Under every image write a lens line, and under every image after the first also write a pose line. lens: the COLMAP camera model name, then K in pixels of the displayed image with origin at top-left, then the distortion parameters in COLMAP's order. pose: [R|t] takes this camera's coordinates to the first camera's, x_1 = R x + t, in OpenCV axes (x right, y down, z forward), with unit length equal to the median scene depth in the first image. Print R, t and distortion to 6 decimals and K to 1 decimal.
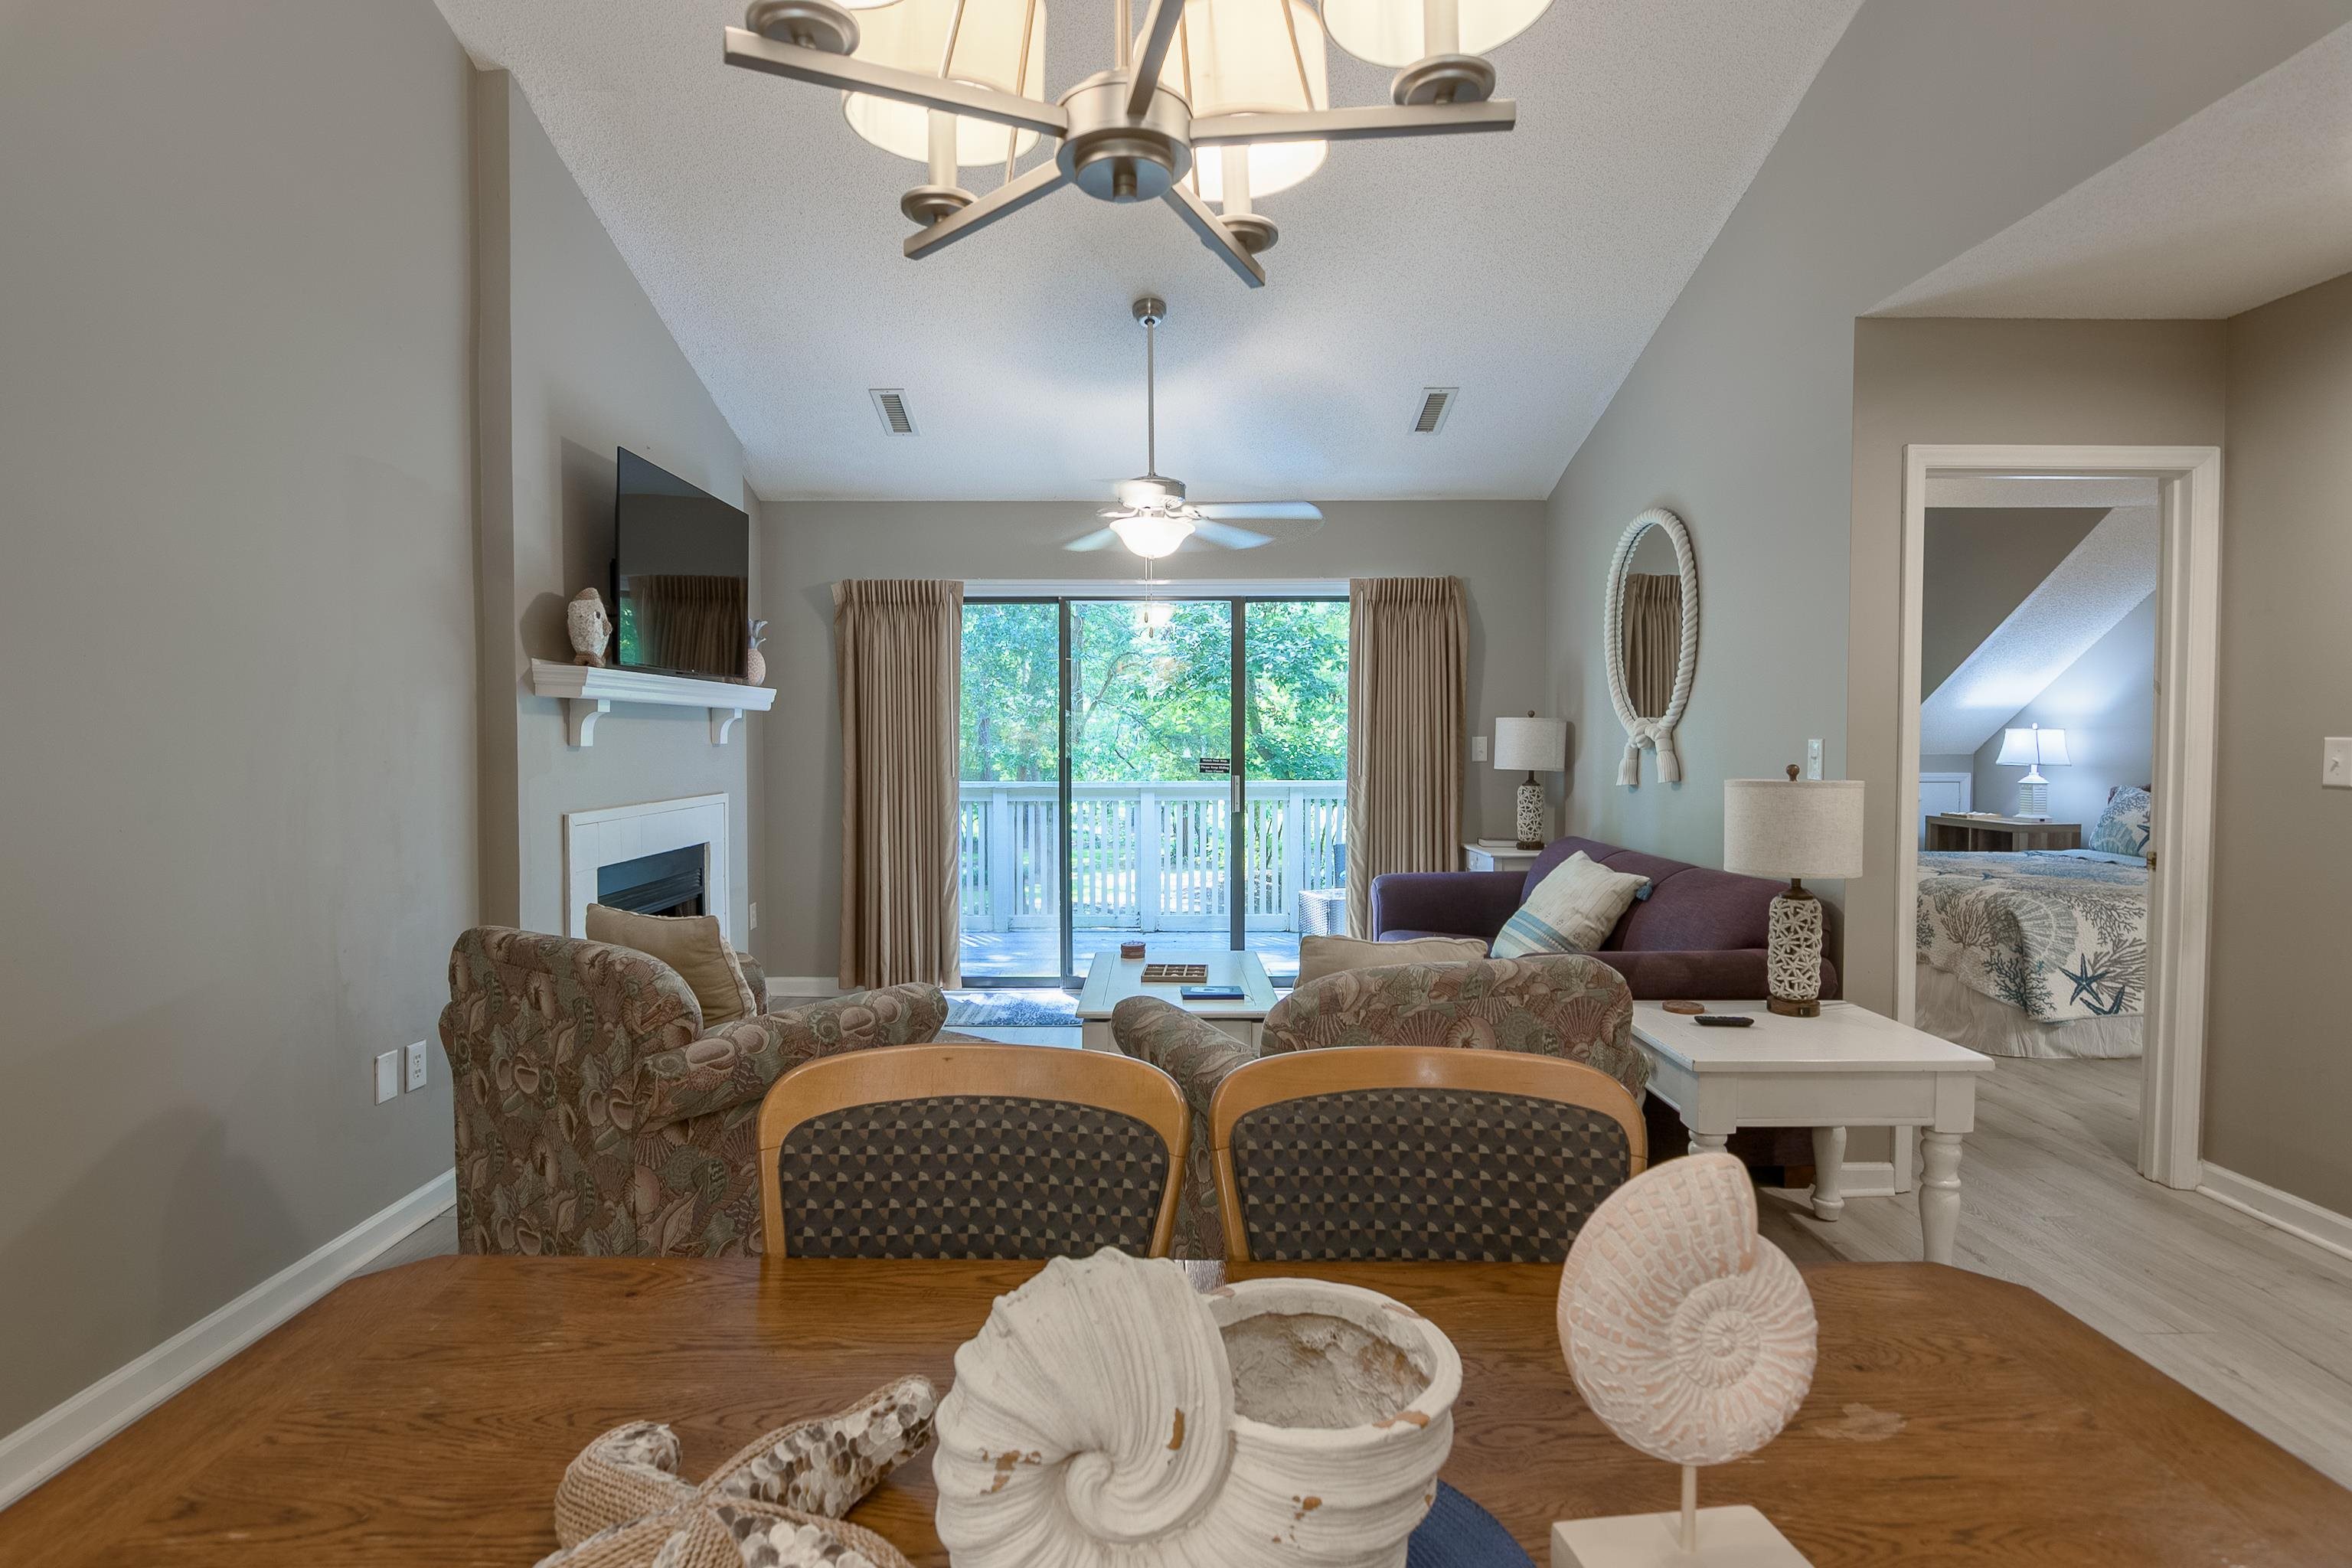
lens RADIAL K [[1135.2, 0, 1168.8], [0, 1135.2, 773.5], [0, 0, 1]] dist [-0.000396, -0.008572]
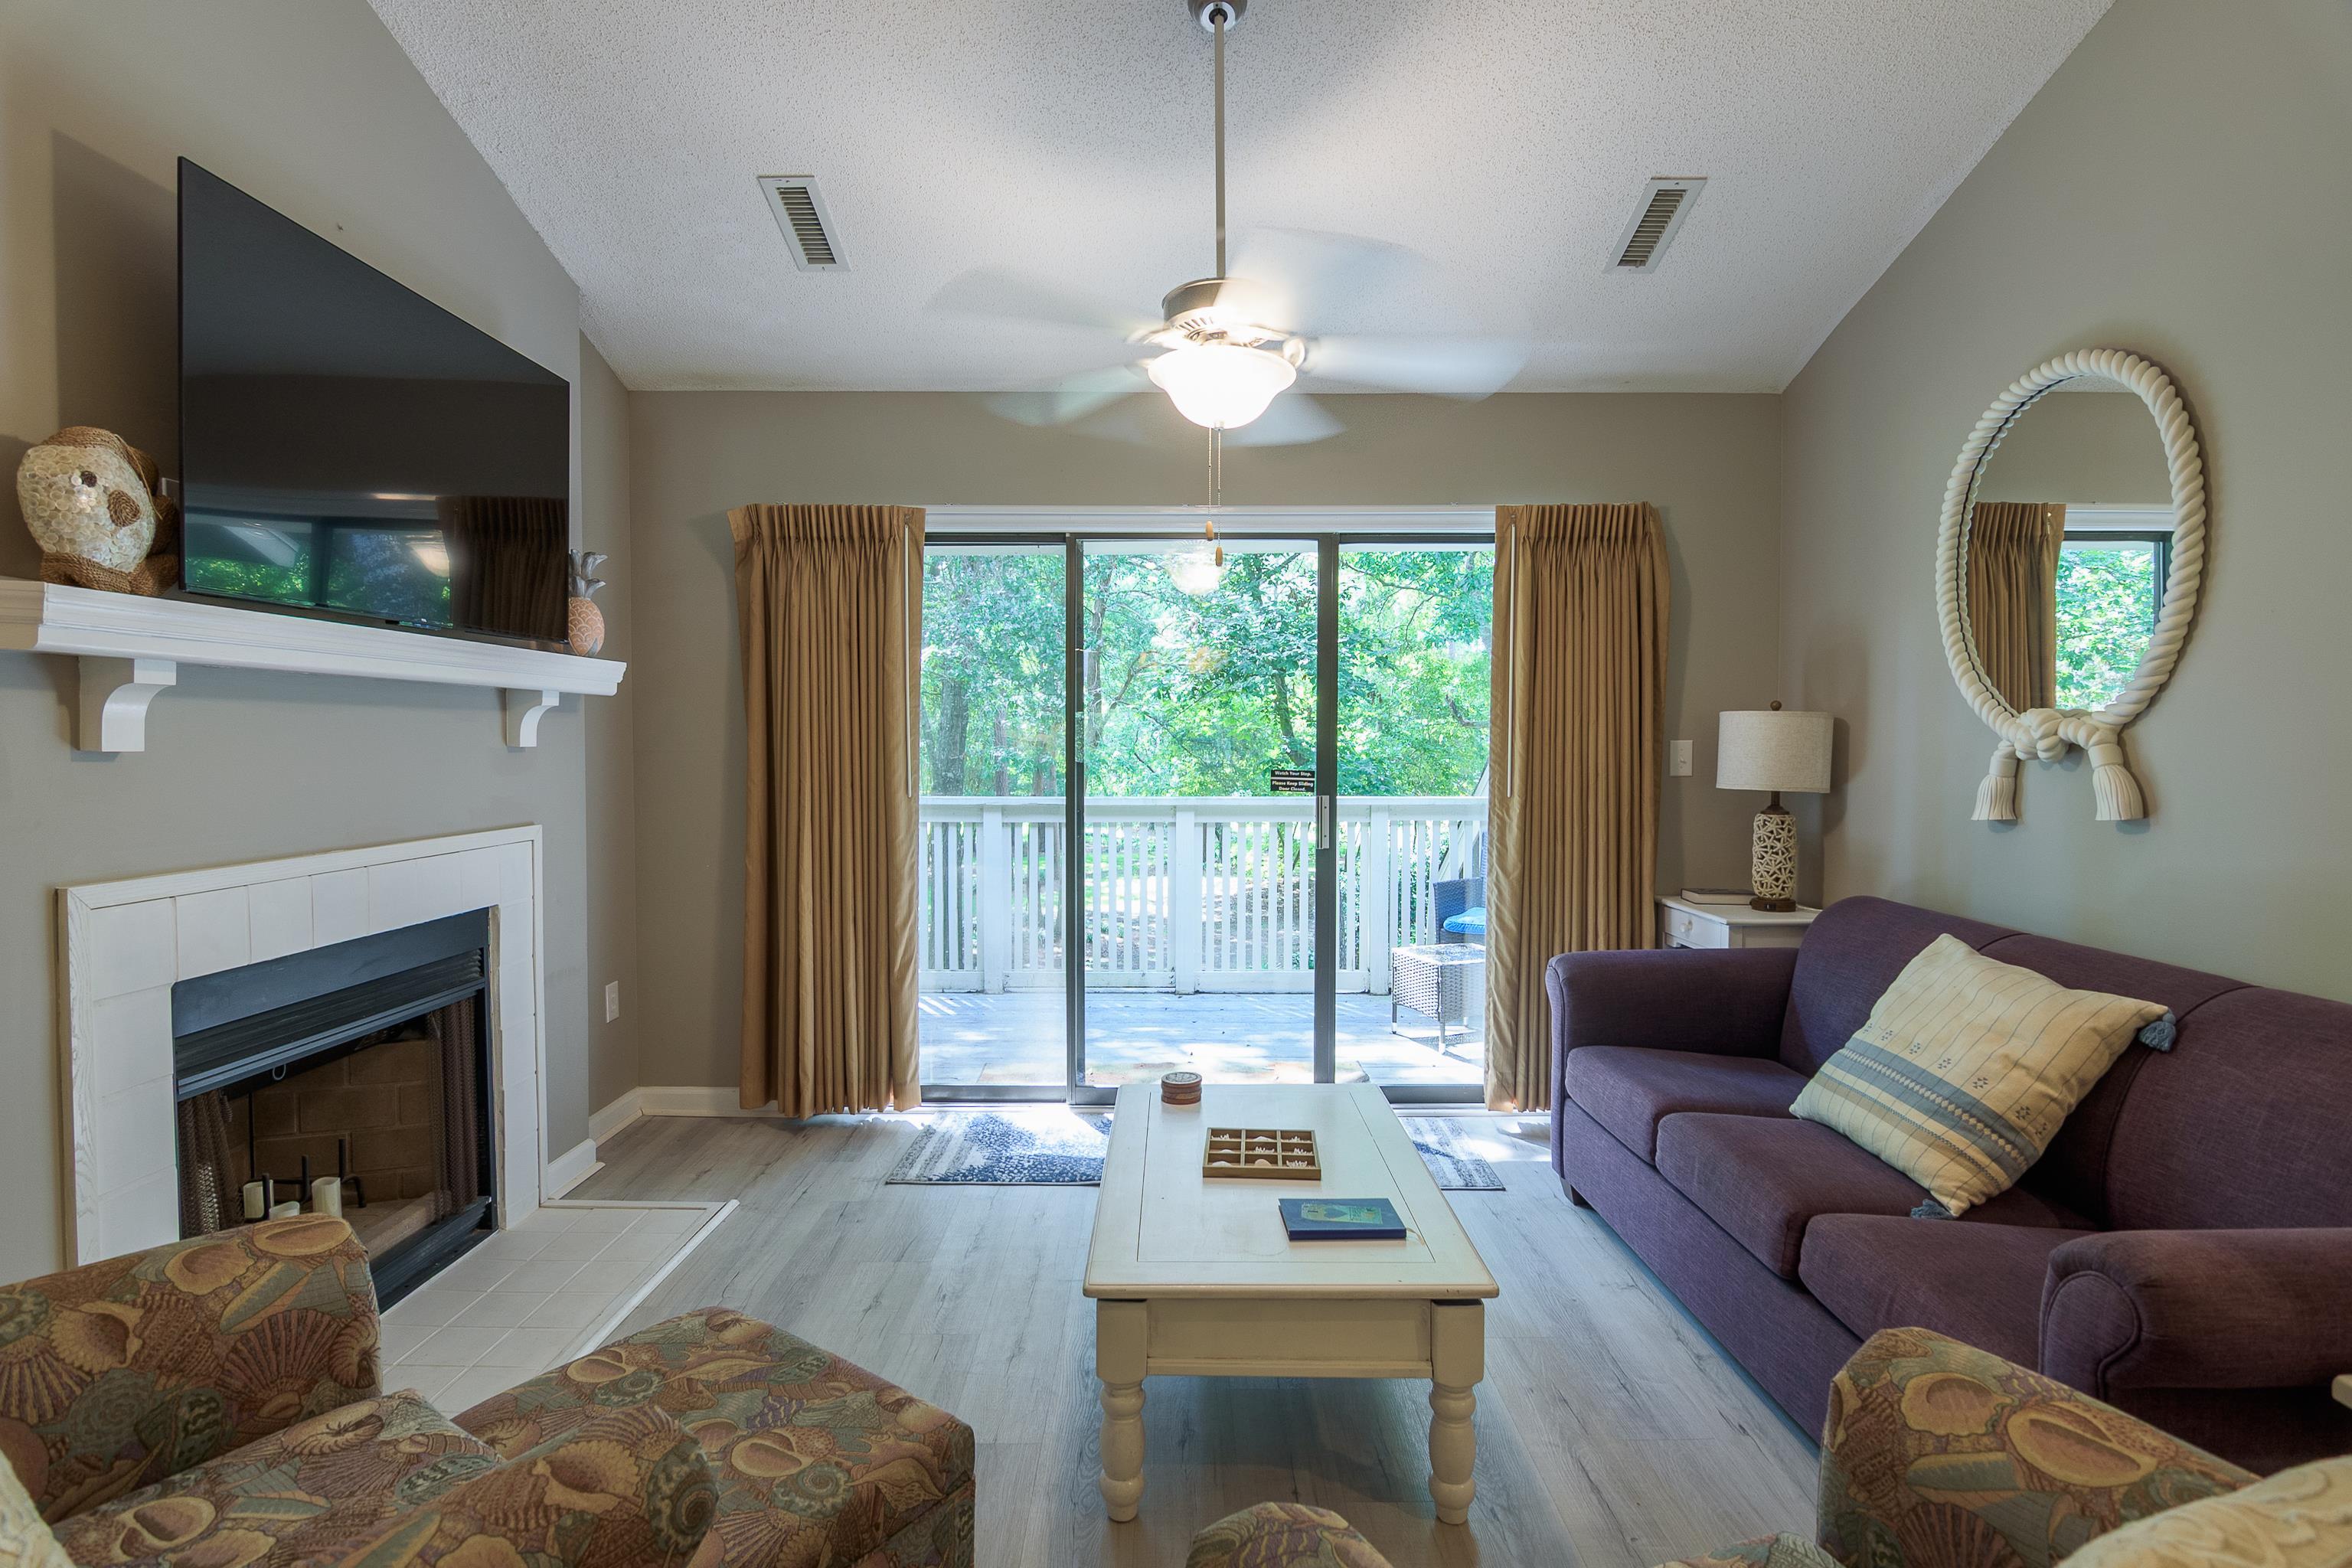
lens RADIAL K [[1126.6, 0, 1182.5], [0, 1126.6, 769.9], [0, 0, 1]] dist [-0.019324, -0.000366]
pose [[0.999988, 0.003317, -0.003615, -0.024770], [-0.003338, 0.999978, -0.005731, -0.009958], [0.003596, 0.005743, 0.999977, 0.336265]]
